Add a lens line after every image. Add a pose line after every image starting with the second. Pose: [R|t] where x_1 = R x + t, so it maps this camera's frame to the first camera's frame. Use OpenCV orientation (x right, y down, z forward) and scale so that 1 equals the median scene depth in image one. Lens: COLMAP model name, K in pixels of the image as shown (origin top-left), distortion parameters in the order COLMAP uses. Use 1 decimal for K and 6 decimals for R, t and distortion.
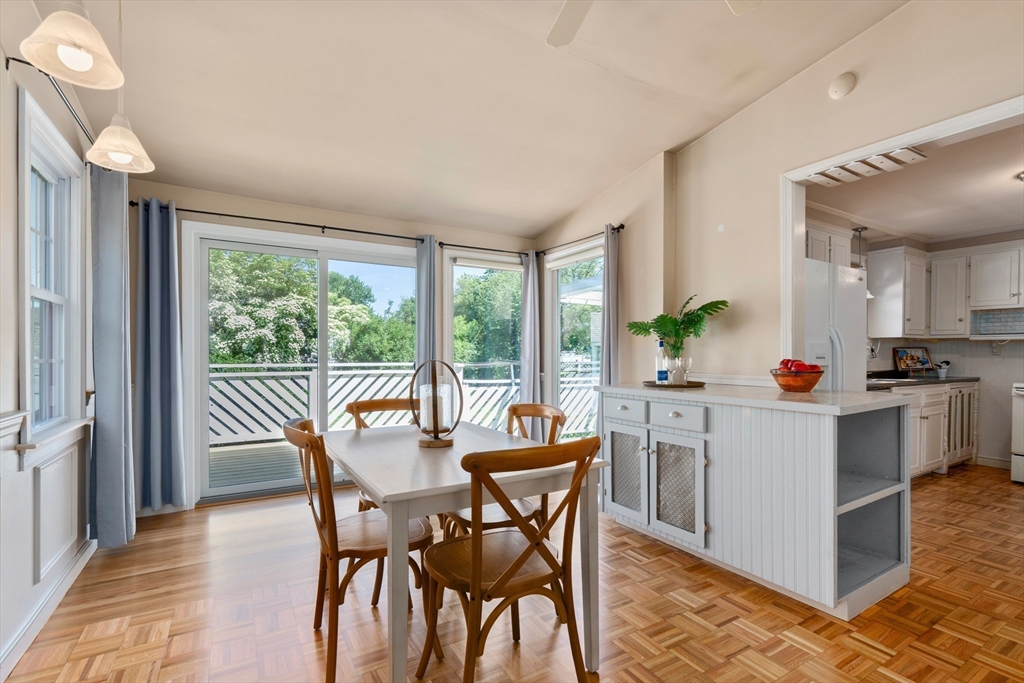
lens RADIAL K [[473.5, 0, 505.6], [0, 473.5, 356.4], [0, 0, 1]] dist [-0.001446, -0.000158]
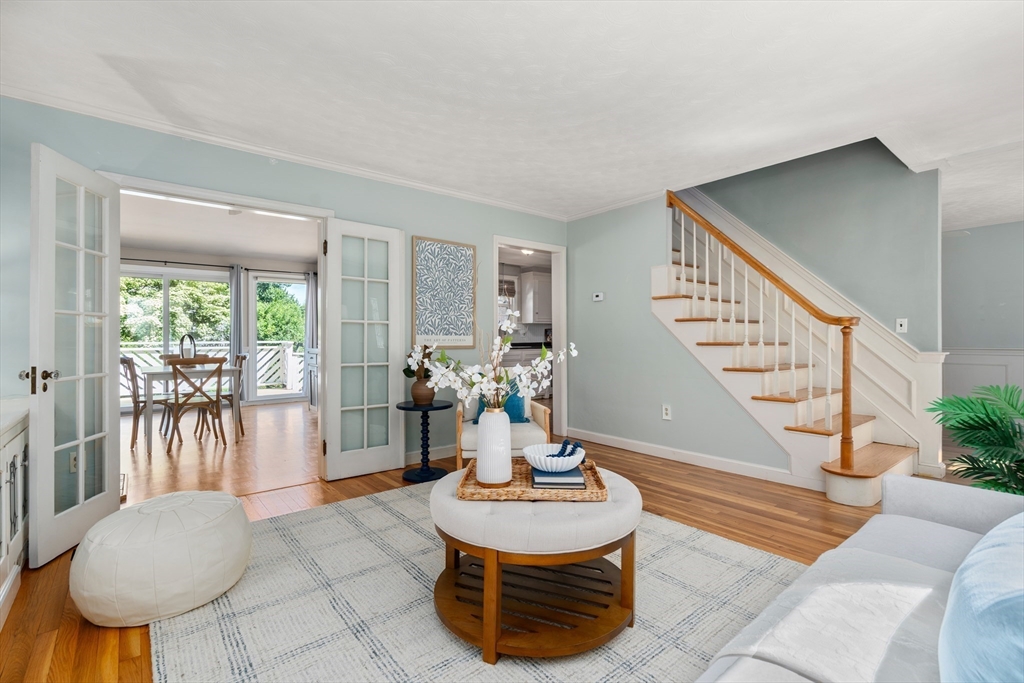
lens RADIAL K [[463.1, 0, 508.7], [0, 463.1, 331.7], [0, 0, 1]] dist [-0.006313, 0.000003]
pose [[0.987285, -0.005931, 0.158848, 0.453286], [0.008529, 0.999841, -0.015680, 0.017601], [-0.158730, 0.016835, 0.987179, -0.671233]]
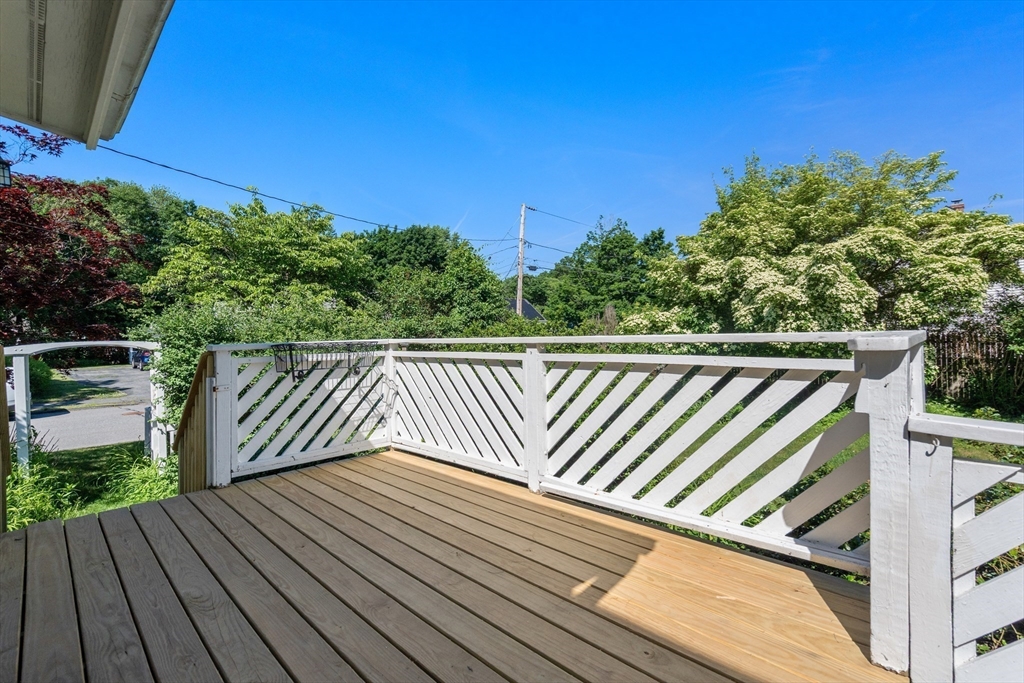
lens RADIAL K [[463.1, 0, 508.7], [0, 463.1, 331.7], [0, 0, 1]] dist [-0.006313, 0.000003]
pose [[0.259286, -0.010783, -0.965740, 0.068260], [0.017372, 0.999828, -0.006500, 0.014960], [0.965644, -0.015091, 0.259429, 1.072162]]
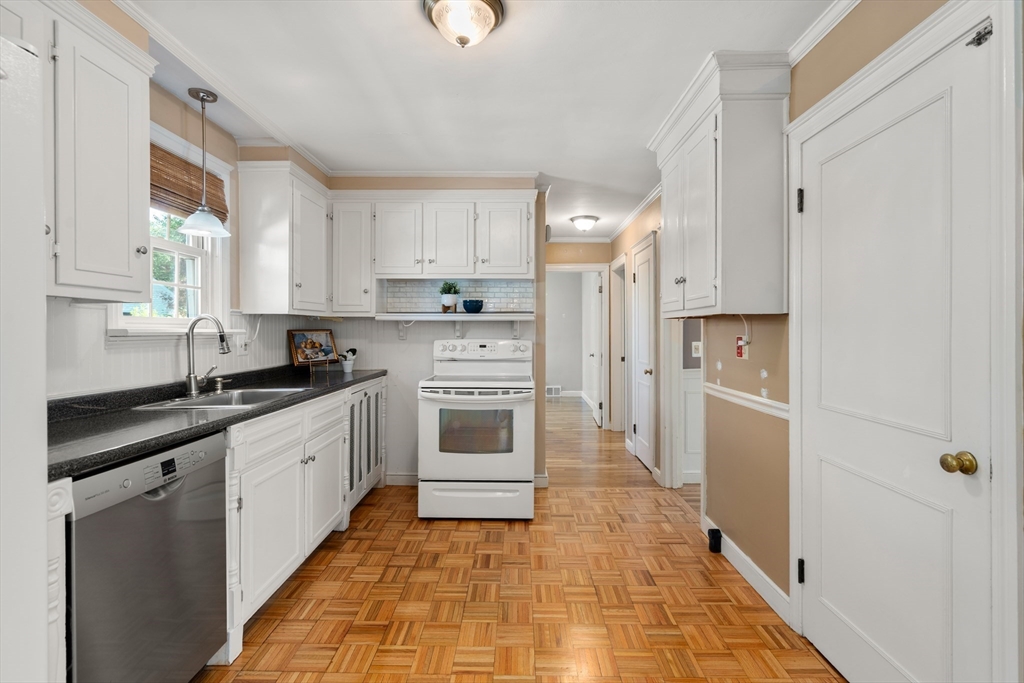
lens RADIAL K [[475.9, 0, 512.6], [0, 475.9, 333.3], [0, 0, 1]] dist [-0.001671, 0.000312]
pose [[0.518549, -0.010716, 0.854981, 0.451748], [0.007378, 0.999940, 0.008058, -0.018273], [-0.855016, 0.002130, 0.518597, 0.428617]]
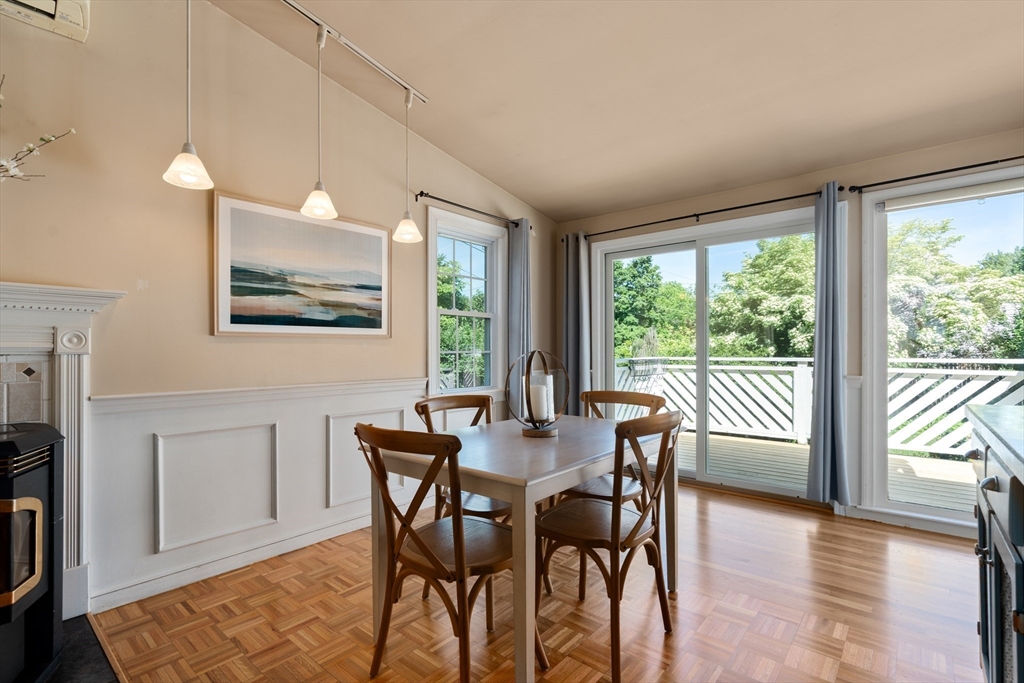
lens RADIAL K [[473.5, 0, 505.6], [0, 473.5, 356.4], [0, 0, 1]] dist [-0.001446, -0.000158]
pose [[0.330752, 0.010543, -0.943659, 0.306907], [0.000158, 0.999937, 0.011227, 0.002636], [0.943718, -0.003862, 0.330729, 0.239365]]
